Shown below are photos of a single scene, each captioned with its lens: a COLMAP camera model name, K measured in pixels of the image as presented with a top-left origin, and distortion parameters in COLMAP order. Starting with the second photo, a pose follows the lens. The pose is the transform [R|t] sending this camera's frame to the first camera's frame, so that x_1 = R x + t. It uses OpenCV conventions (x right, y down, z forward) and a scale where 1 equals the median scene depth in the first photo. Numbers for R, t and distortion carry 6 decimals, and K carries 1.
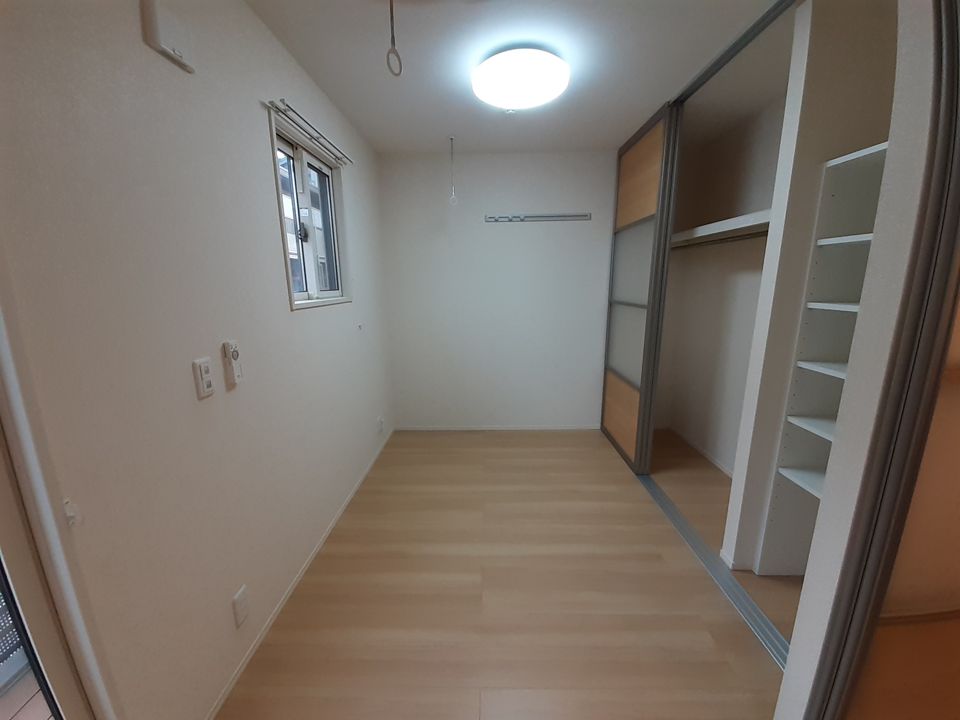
lens RADIAL K [[383.2, 0, 478.3], [0, 383.2, 364.3], [0, 0, 1]] dist [0.007852, -0.000430]
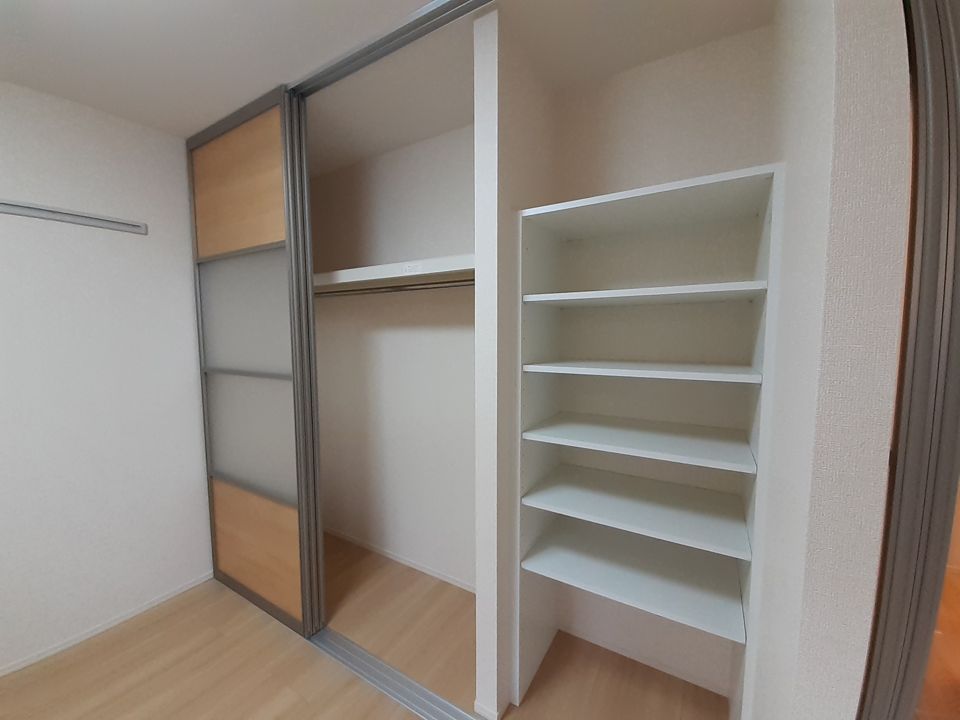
lens RADIAL K [[383.2, 0, 479.9], [0, 383.2, 365.9], [0, 0, 1]] dist [0.007852, -0.000430]
pose [[0.502266, -0.063699, 0.862364, 0.036610], [0.180616, 0.983014, -0.032586, -0.088719], [-0.845640, 0.172124, 0.505239, 0.388794]]
